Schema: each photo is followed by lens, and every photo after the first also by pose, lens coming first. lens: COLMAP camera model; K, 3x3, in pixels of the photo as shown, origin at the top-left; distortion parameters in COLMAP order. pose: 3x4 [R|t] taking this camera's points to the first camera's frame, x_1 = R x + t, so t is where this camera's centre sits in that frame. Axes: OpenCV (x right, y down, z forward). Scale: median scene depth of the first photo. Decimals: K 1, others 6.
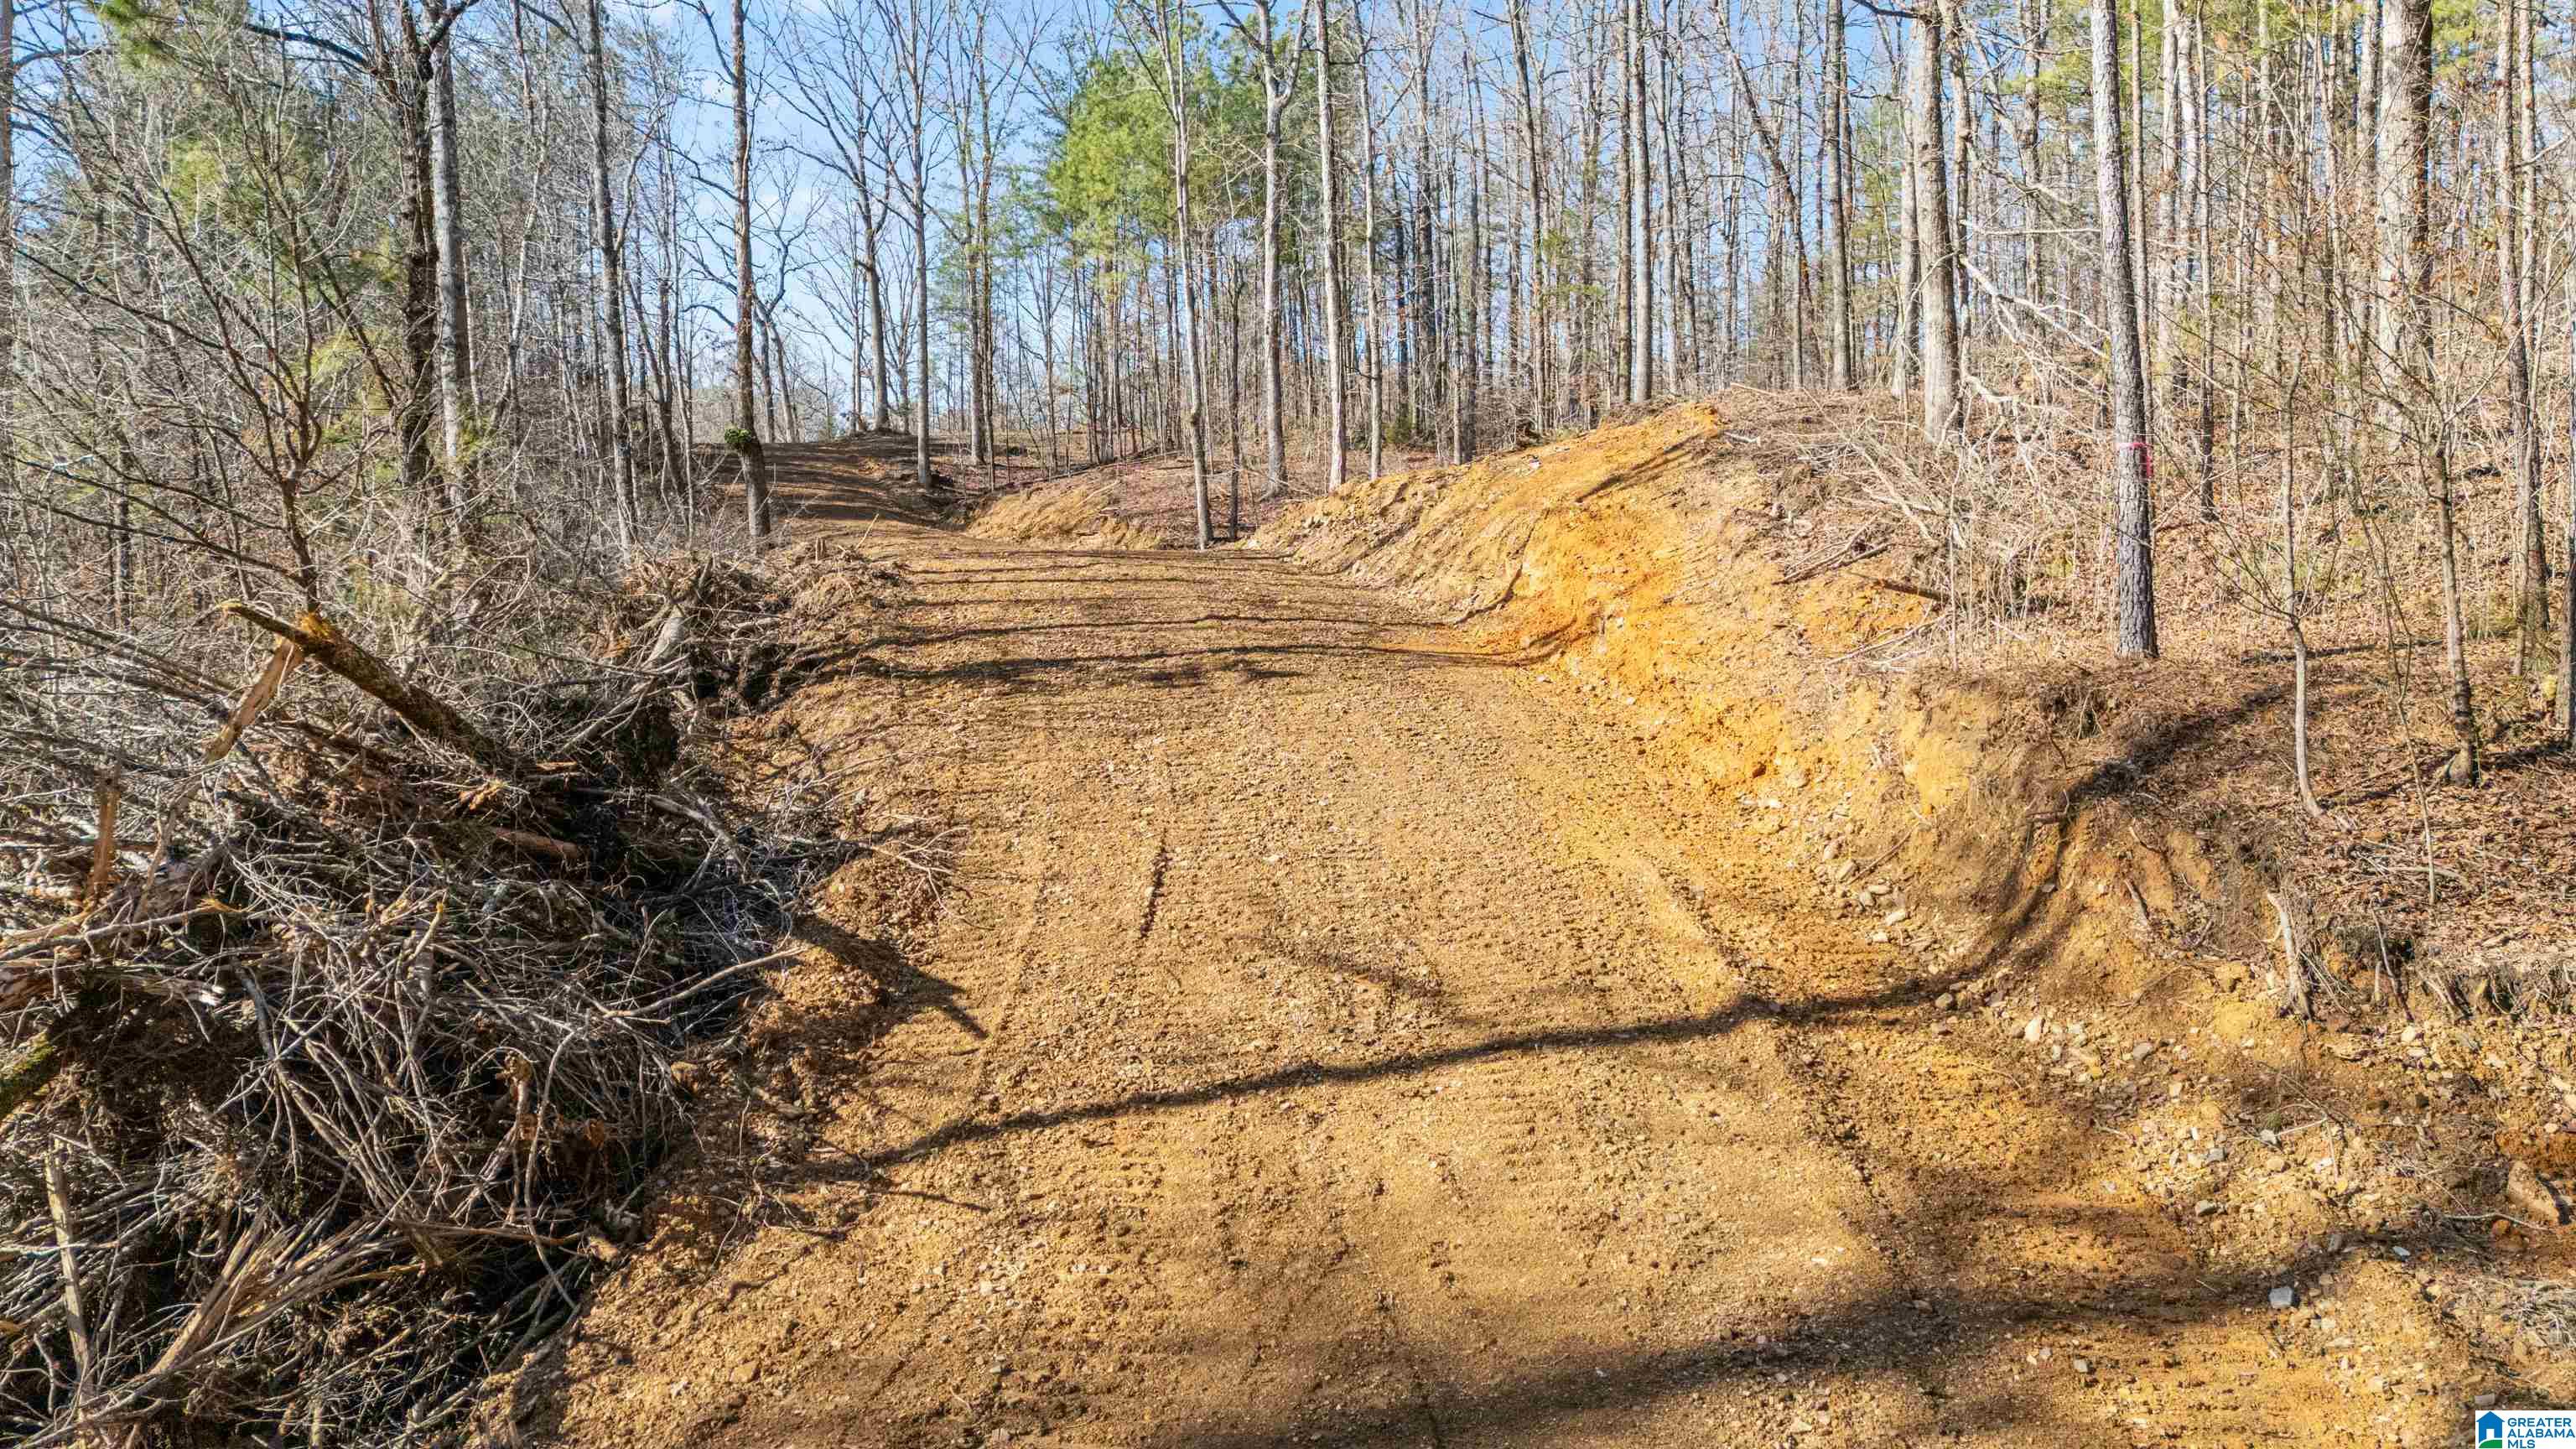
lens RADIAL K [[1861.7, 0, 1291.0], [0, 1861.7, 720.7], [0, 0, 1]] dist [0.008594, -0.000293]
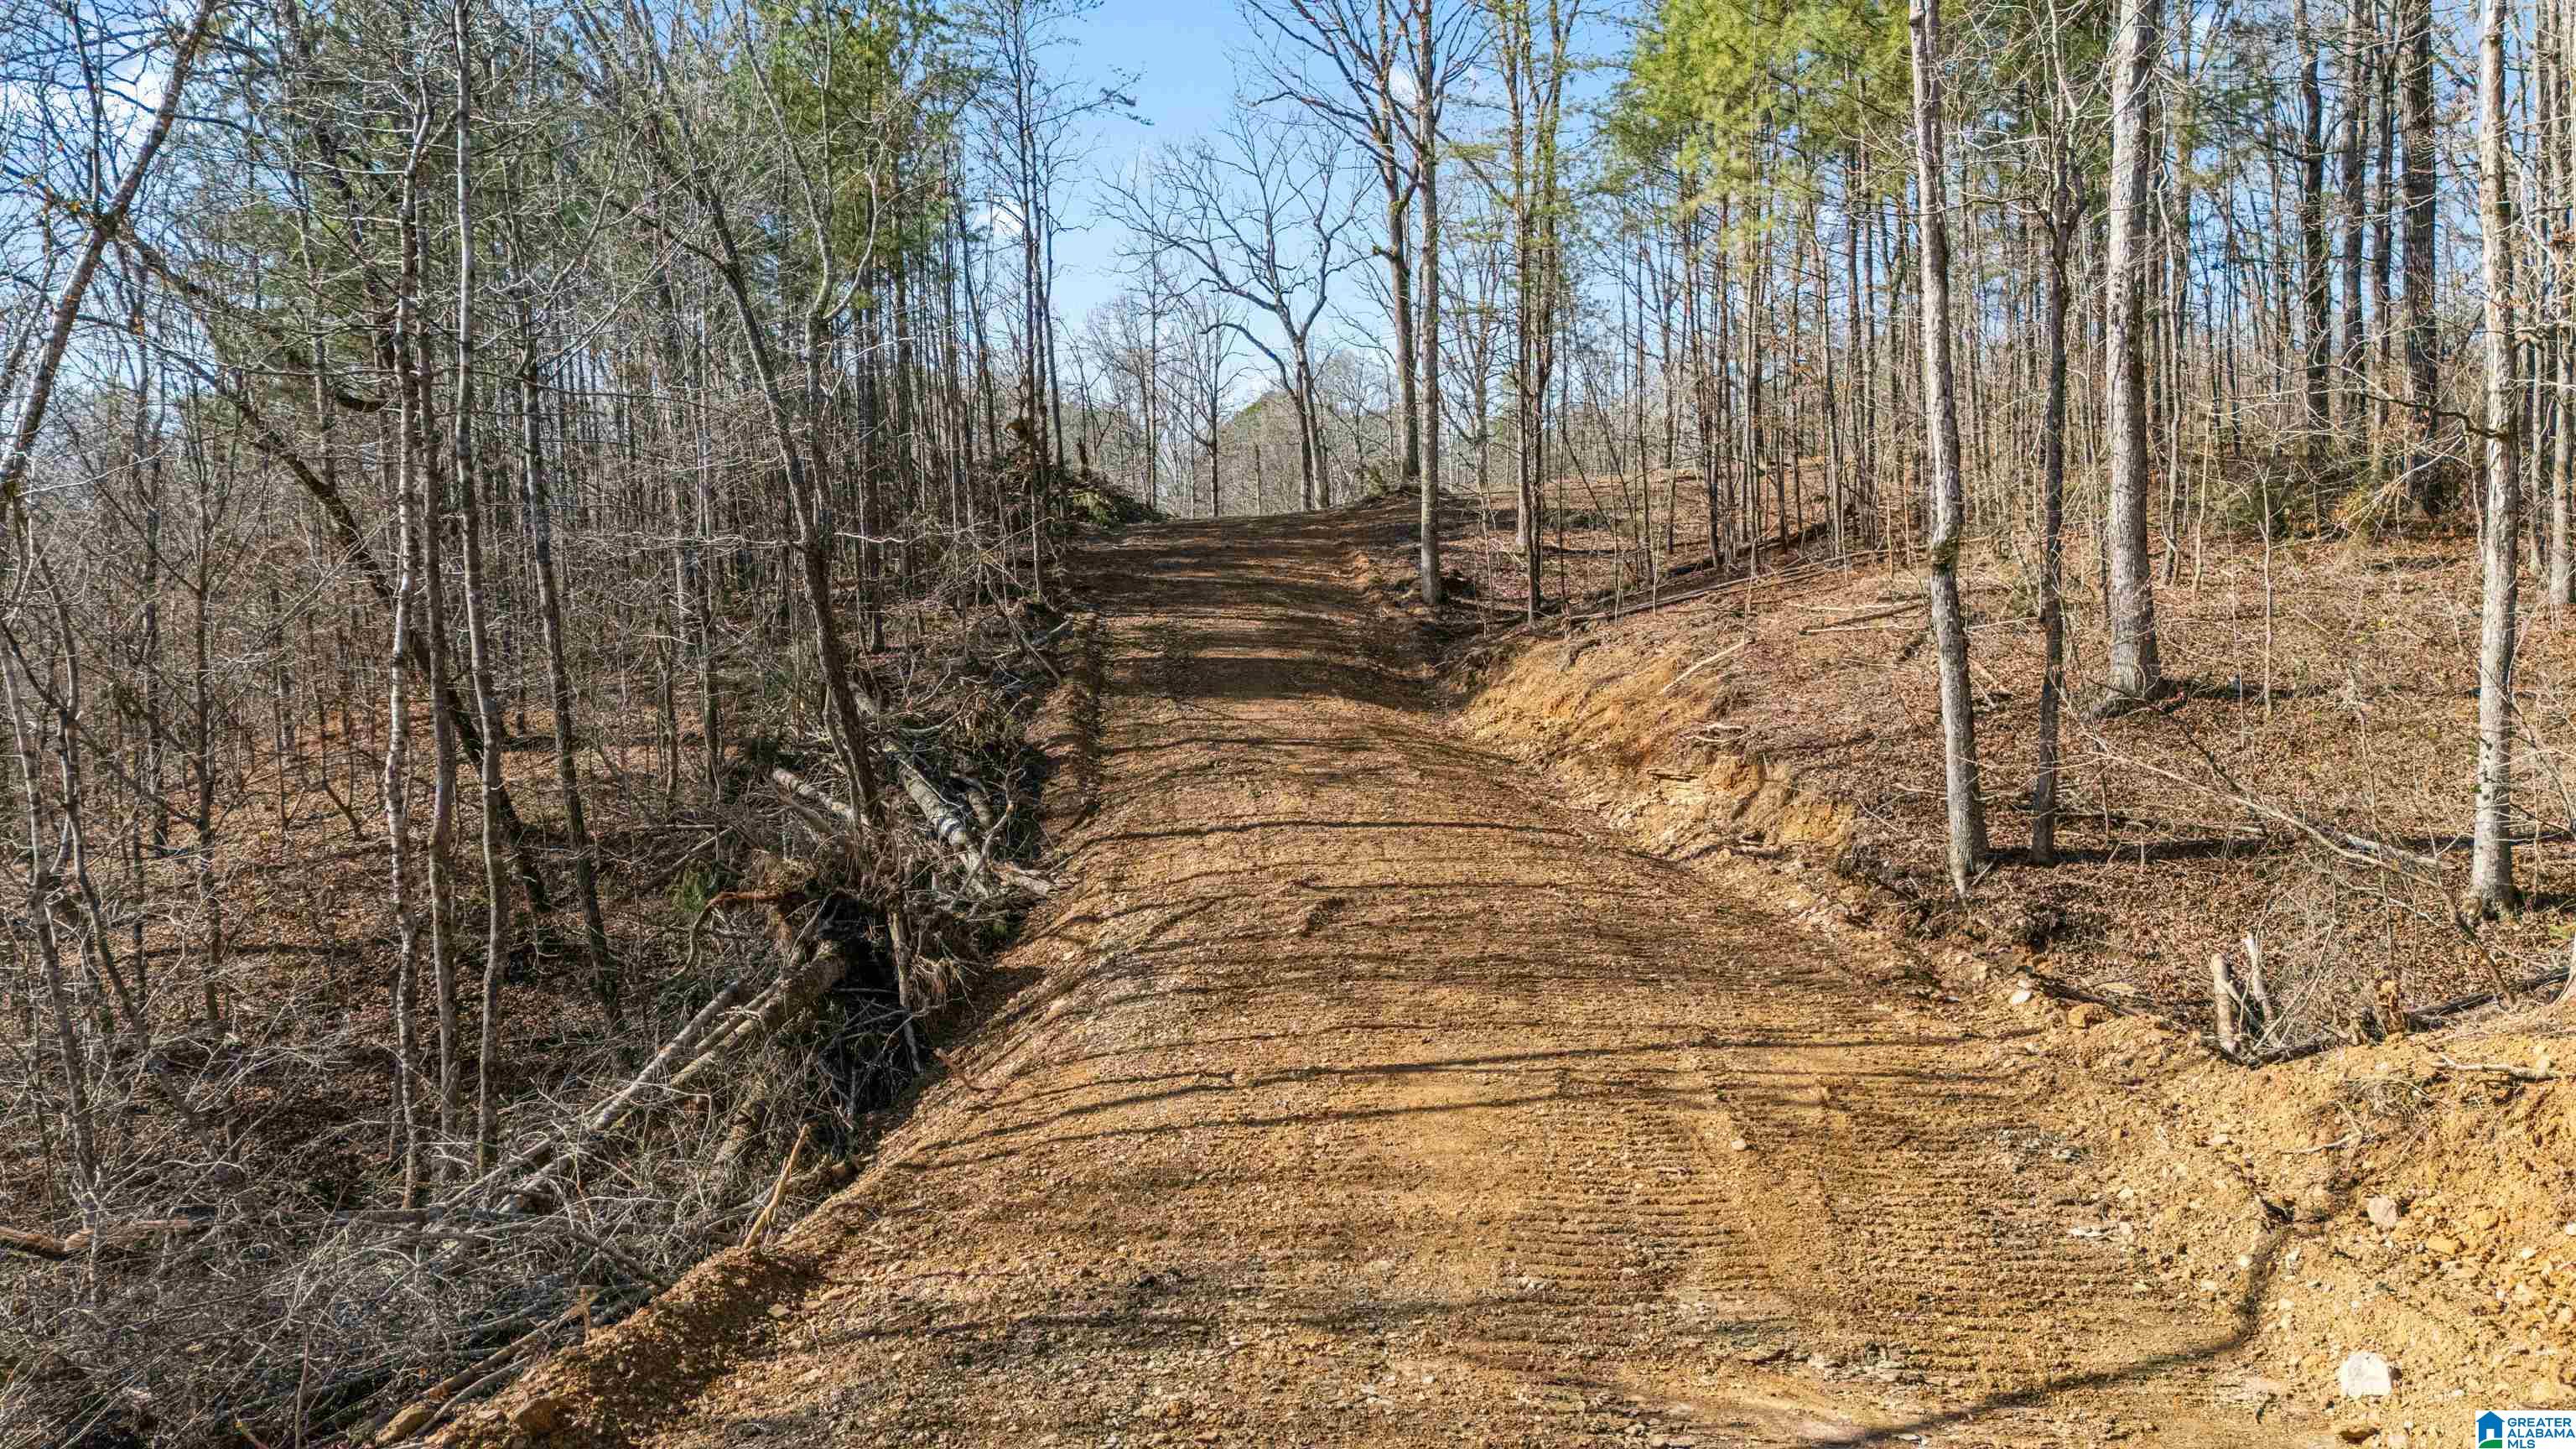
lens RADIAL K [[1861.7, 0, 1292.9], [0, 1861.7, 727.2], [0, 0, 1]] dist [0.008594, -0.000293]
pose [[0.941259, 0.000965, -0.337684, -0.032052], [0.001423, 0.999976, 0.006824, -0.086415], [0.337683, -0.006904, 0.941235, 0.400409]]
